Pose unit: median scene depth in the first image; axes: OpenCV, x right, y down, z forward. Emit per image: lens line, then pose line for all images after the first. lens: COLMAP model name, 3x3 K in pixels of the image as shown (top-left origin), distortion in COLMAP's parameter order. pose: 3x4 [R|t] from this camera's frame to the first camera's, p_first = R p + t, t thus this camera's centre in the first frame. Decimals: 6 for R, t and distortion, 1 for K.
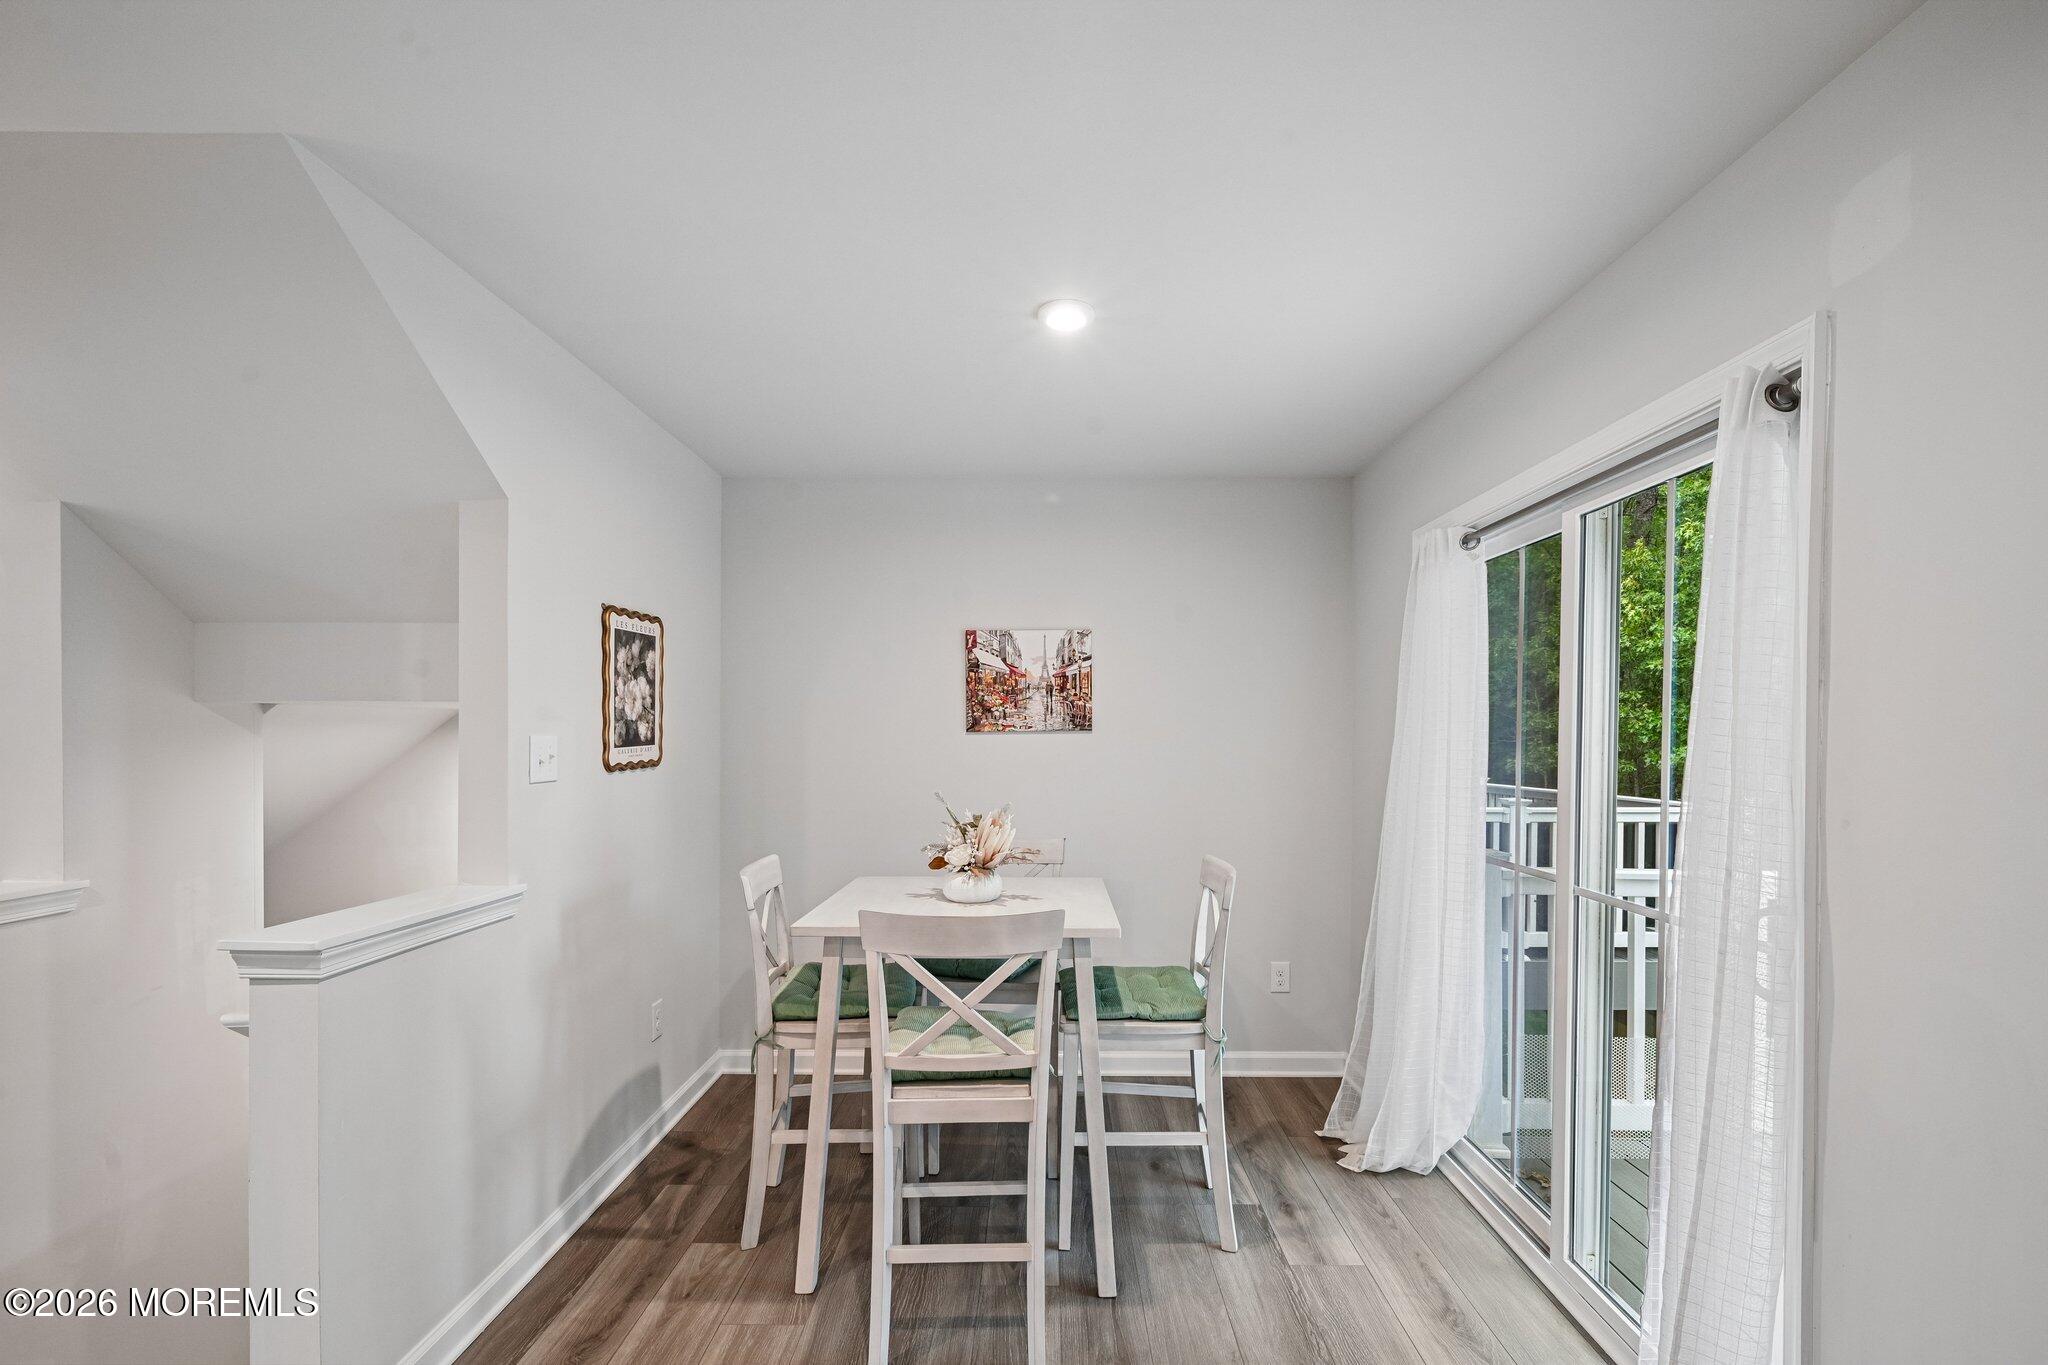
lens RADIAL K [[908.9, 0, 1036.8], [0, 908.9, 745.8], [0, 0, 1]] dist [0.000061, 0.000523]
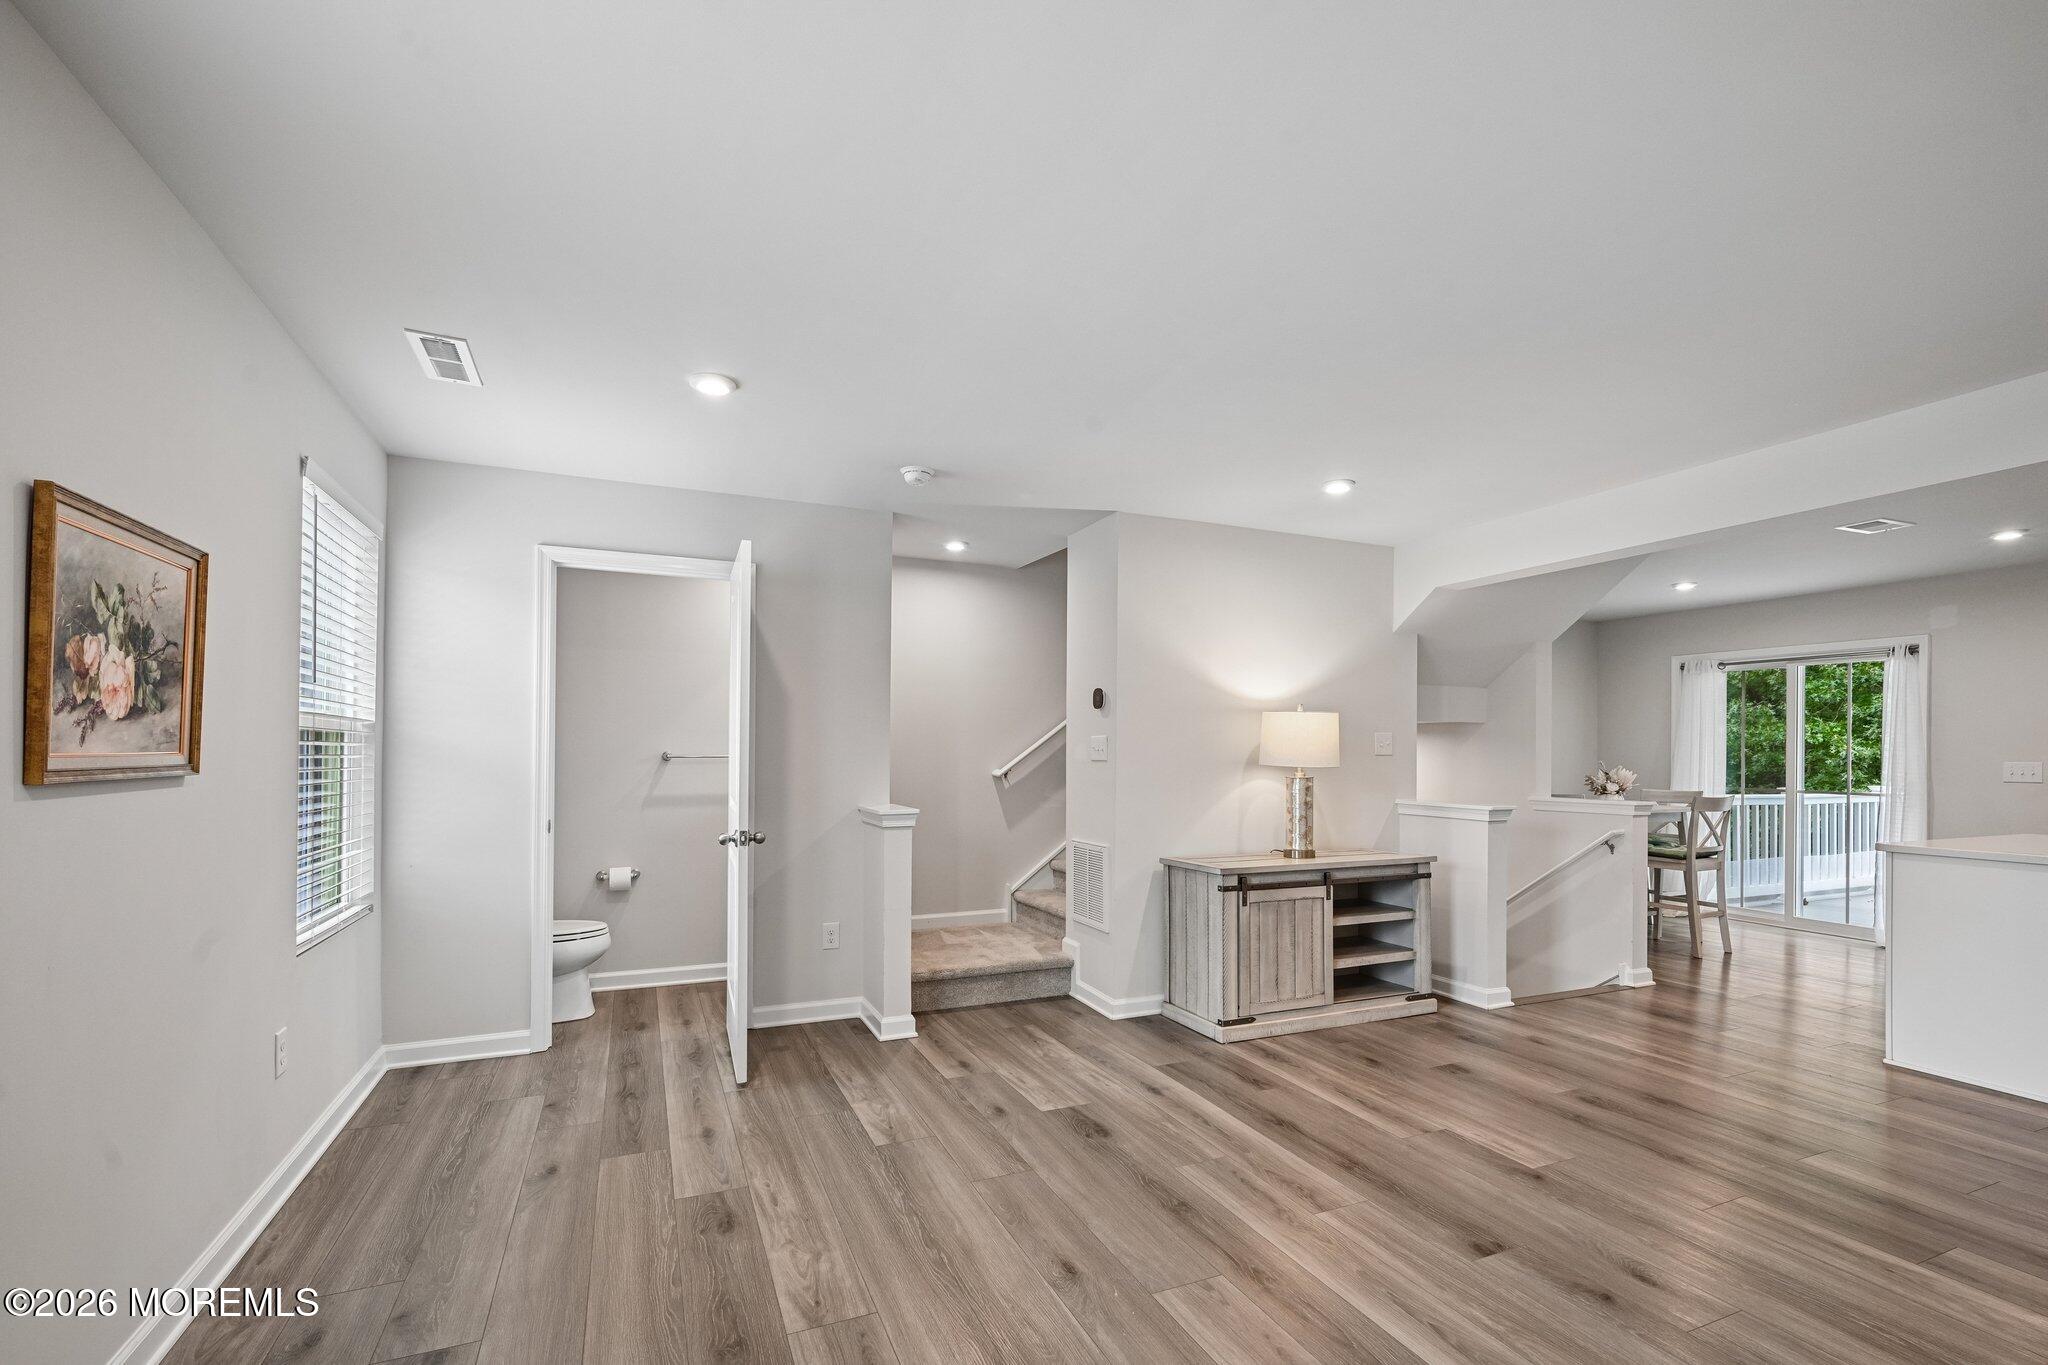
lens RADIAL K [[908.9, 0, 1035.3], [0, 908.9, 751.2], [0, 0, 1]] dist [0.000061, 0.000523]
pose [[0.911640, 0.000124, 0.410990, -2.423382], [0.004819, 0.999928, -0.010991, 0.041179], [-0.410961, 0.012000, 0.911574, -0.579128]]
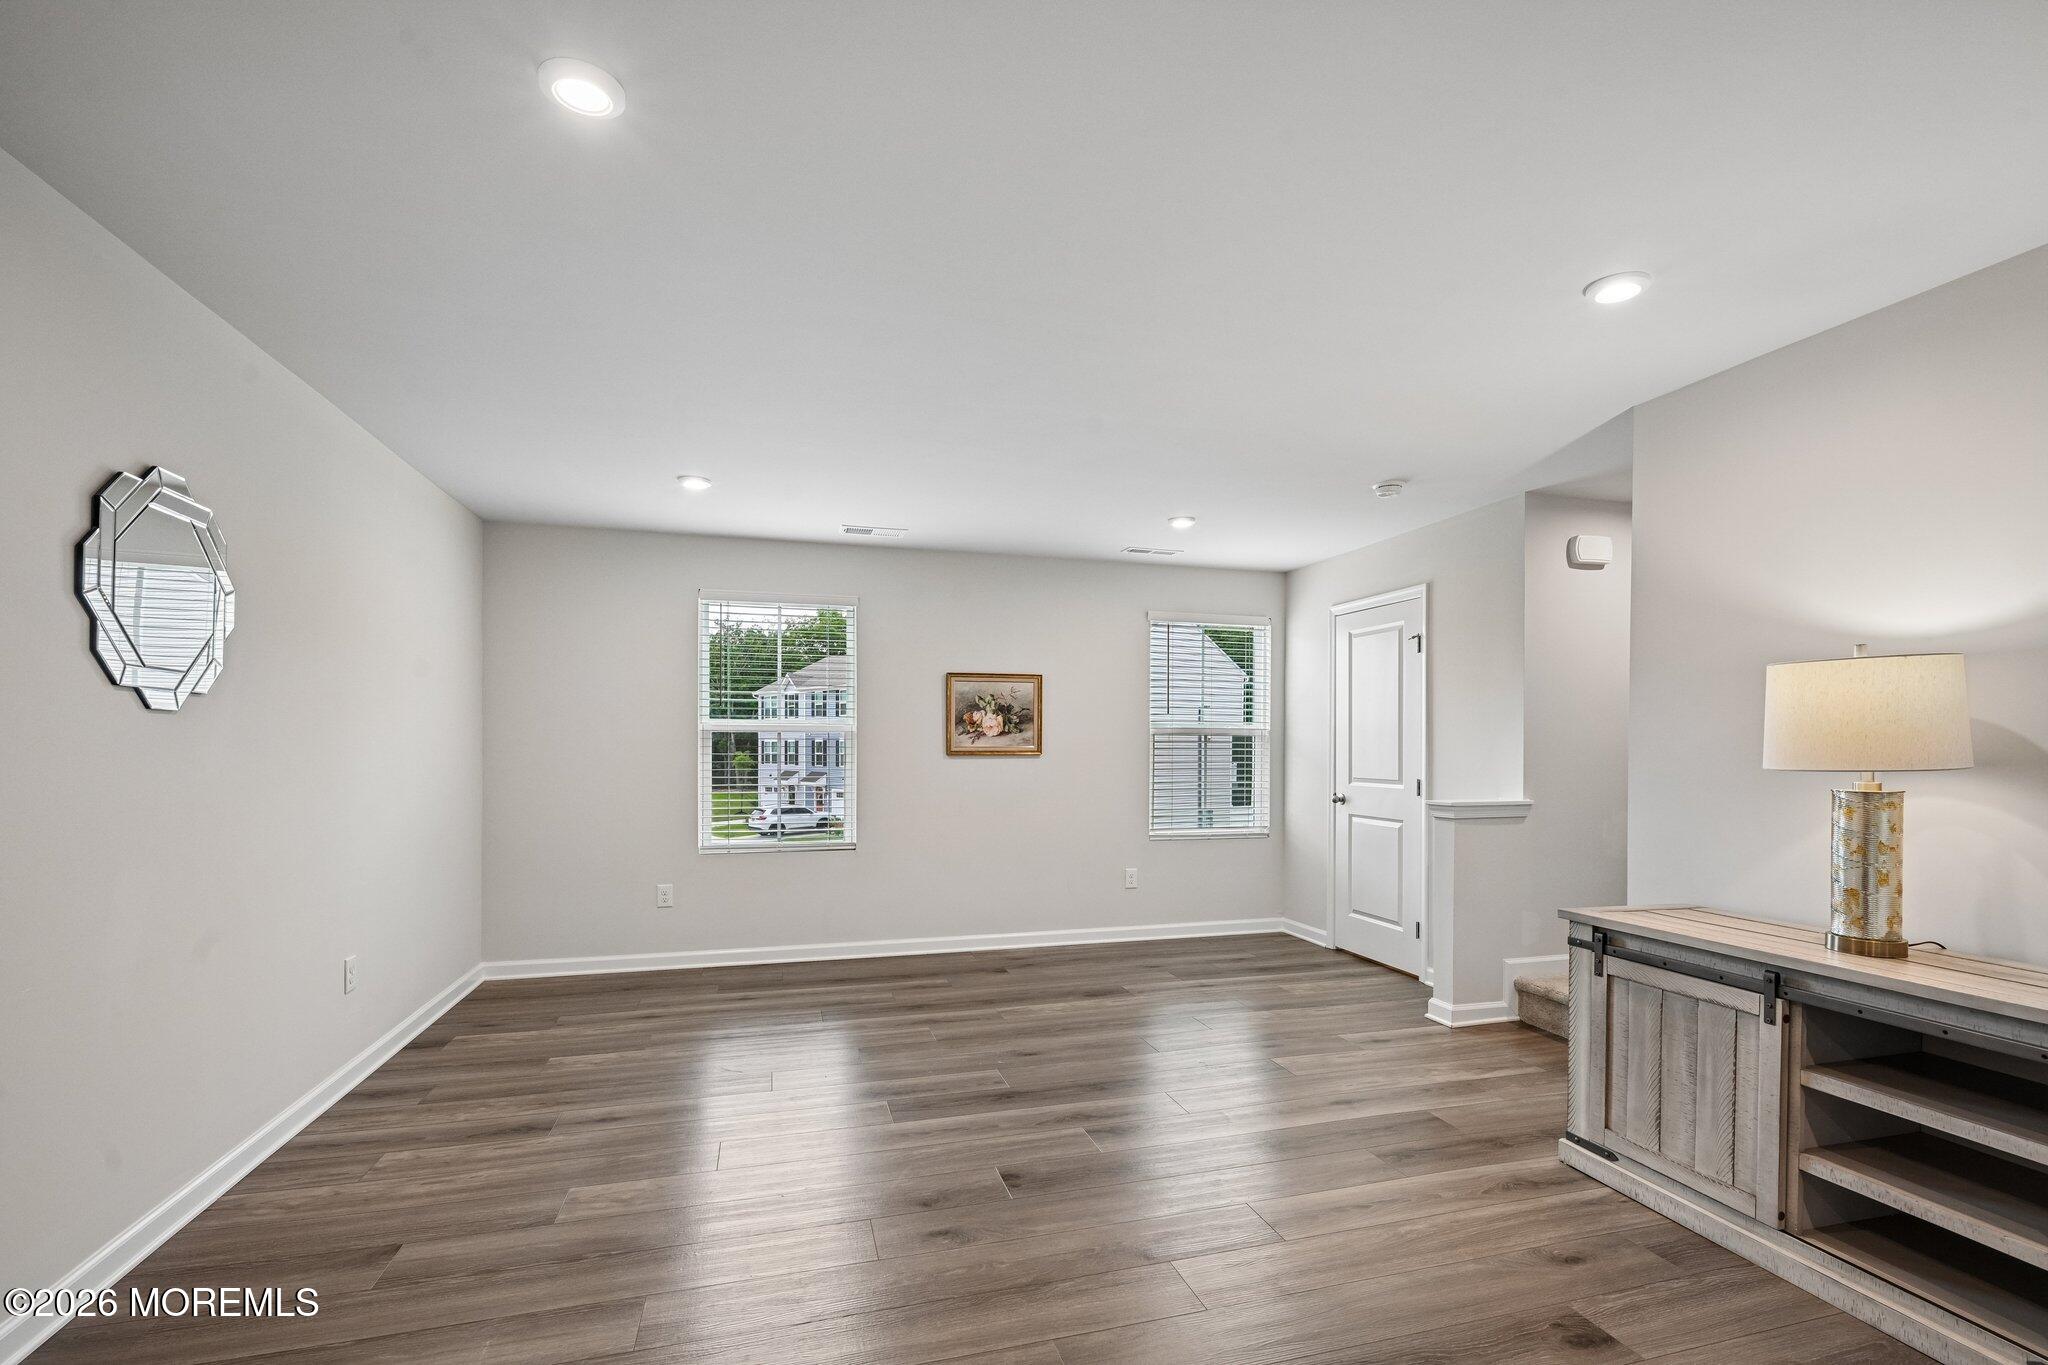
lens RADIAL K [[908.9, 0, 1036.3], [0, 908.9, 754.7], [0, 0, 1]] dist [0.000061, 0.000523]
pose [[0.287917, 0.004645, -0.957644, -0.724915], [-0.011038, 0.999938, 0.001532, 0.046767], [0.957592, 0.010129, 0.287950, -0.222160]]
